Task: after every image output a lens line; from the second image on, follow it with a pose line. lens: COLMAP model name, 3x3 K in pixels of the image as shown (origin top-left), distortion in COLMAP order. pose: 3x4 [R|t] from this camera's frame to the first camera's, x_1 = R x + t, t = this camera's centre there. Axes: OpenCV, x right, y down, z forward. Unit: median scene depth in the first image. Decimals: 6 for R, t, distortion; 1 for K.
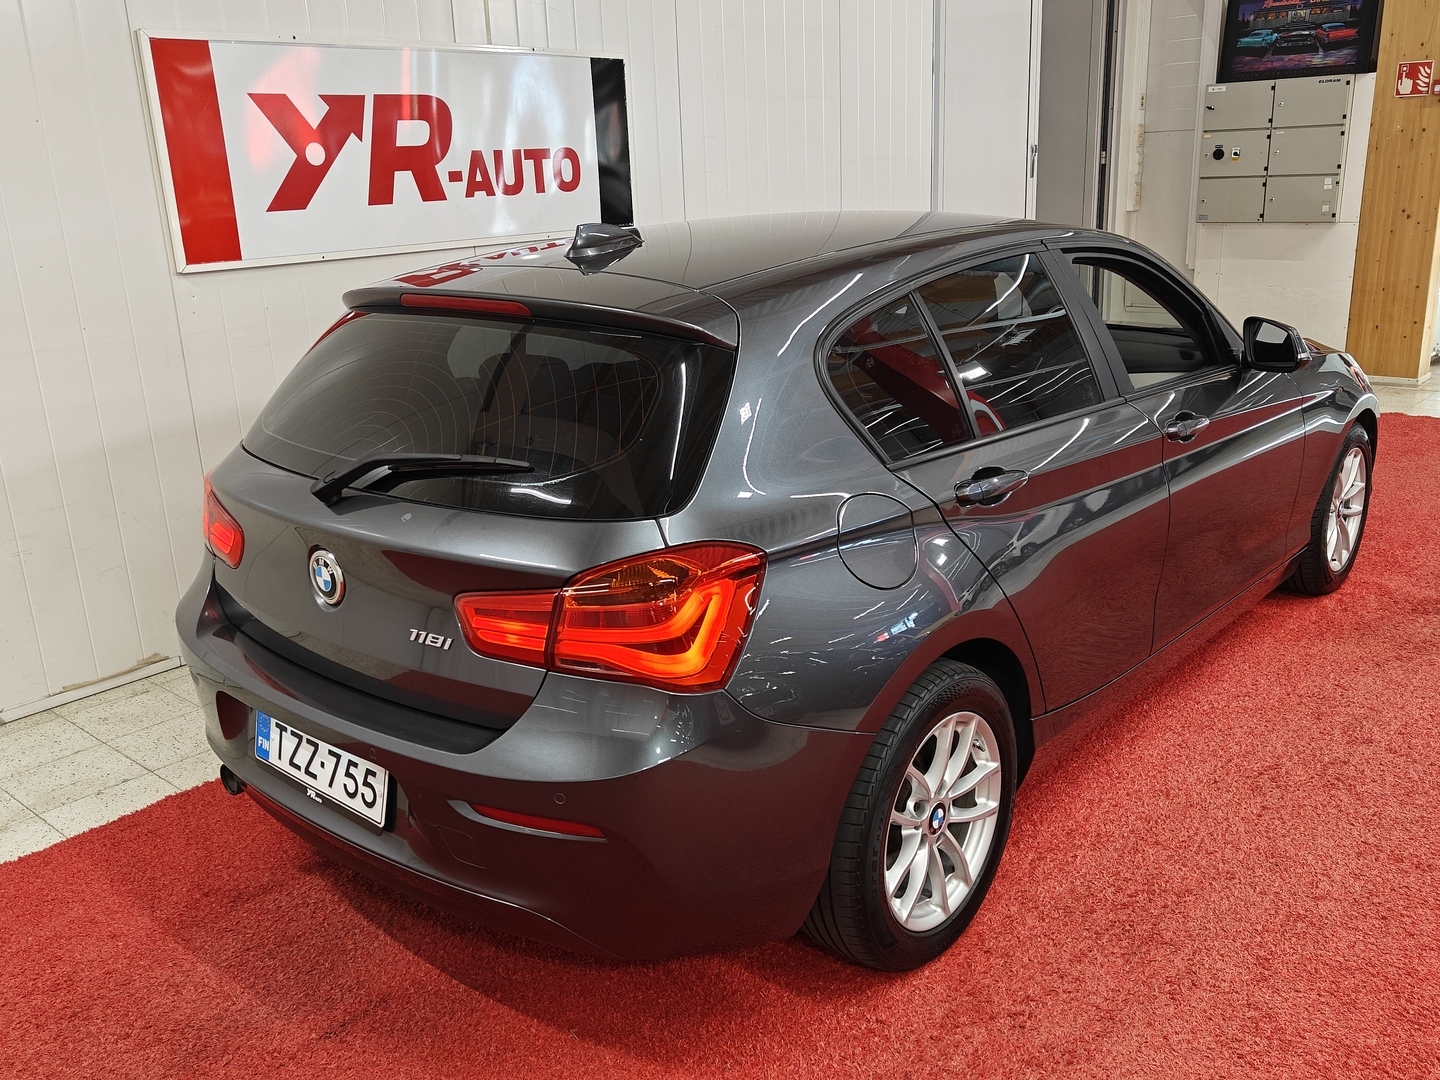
lens RADIAL K [[1251.8, 0, 726.3], [0, 1251.8, 533.8], [0, 0, 1]] dist [0.027661, -0.011926]
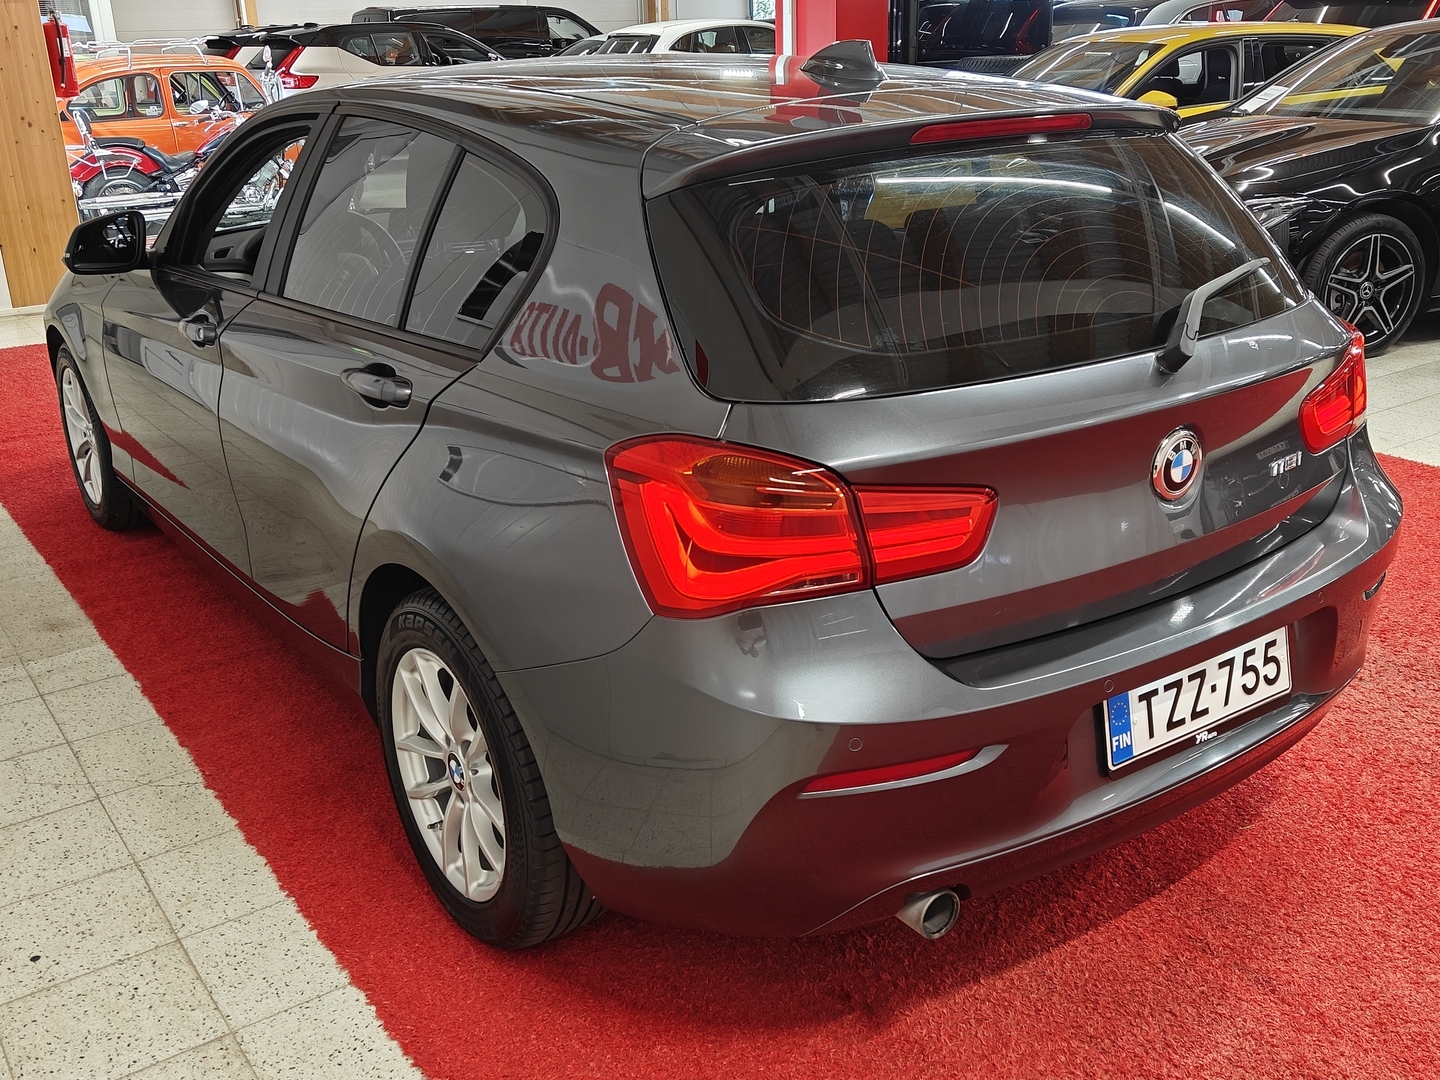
lens RADIAL K [[1412.6, 0, 730.9], [0, 1412.6, 541.7], [0, 0, 1]] dist [-0.010620, 0.000000]
pose [[0.228944, -0.305391, 0.924295, -1.224352], [0.294224, 0.926813, 0.233345, -0.212045], [-0.927910, 0.218527, 0.302041, 1.007149]]
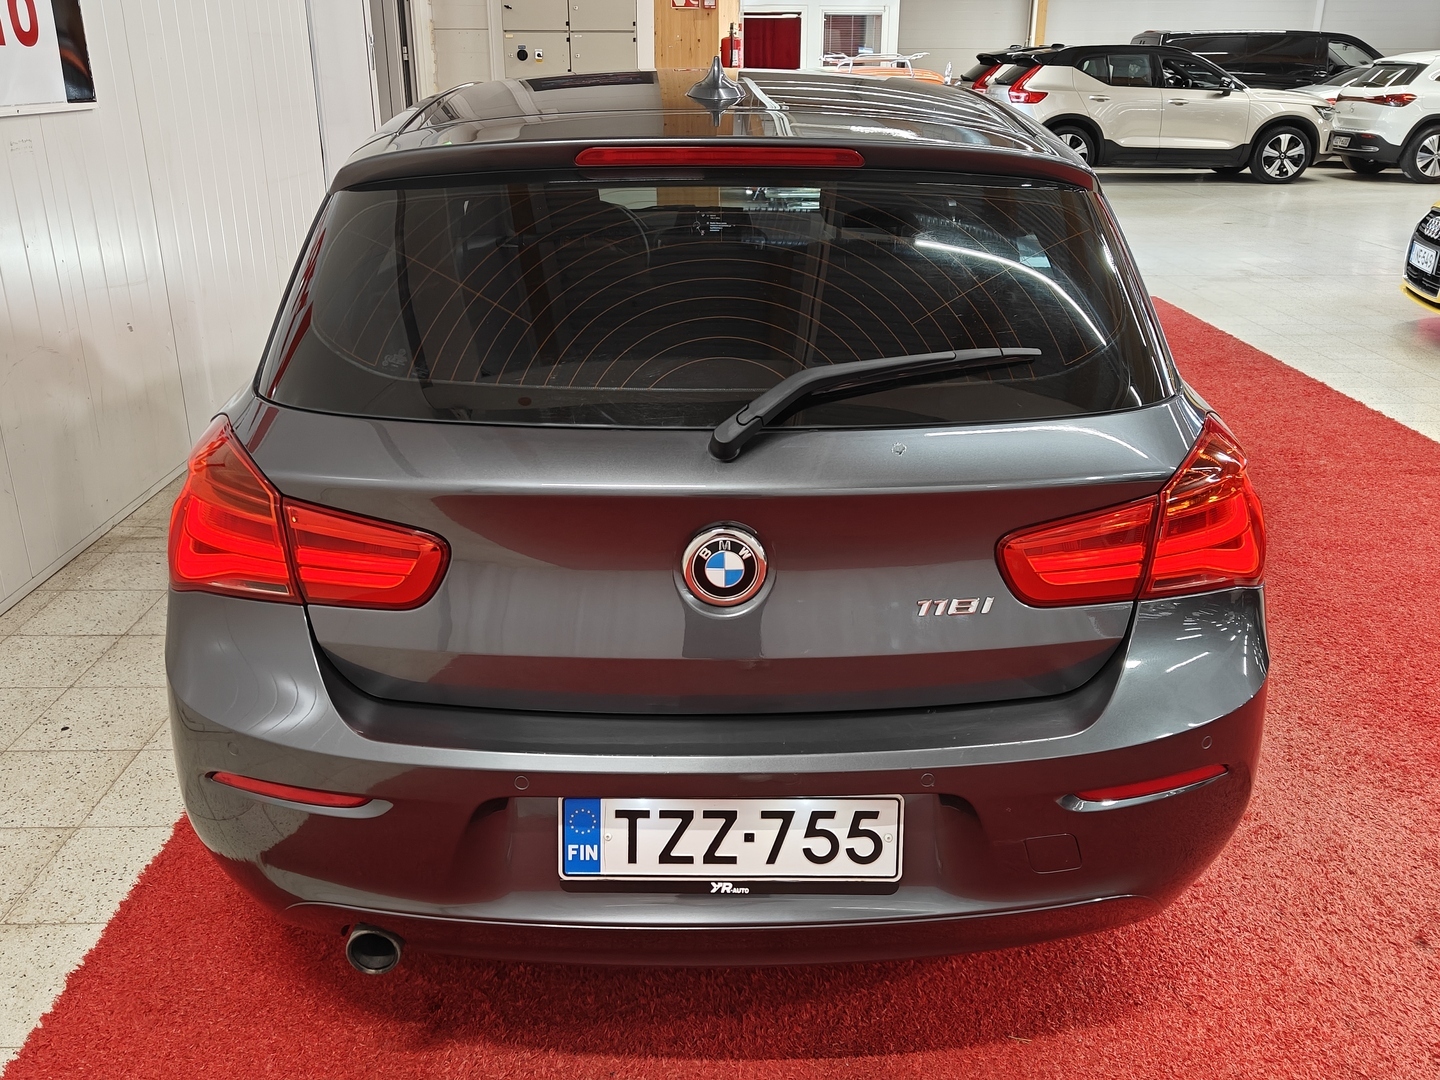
lens RADIAL K [[1251.8, 0, 747.7], [0, 1251.8, 526.2], [0, 0, 1]] dist [0.027661, -0.011926]
pose [[0.742637, -0.196526, 0.640209, -0.735719], [0.162616, 0.980280, 0.112286, -0.060172], [-0.649651, 0.020721, 0.759950, 0.484303]]
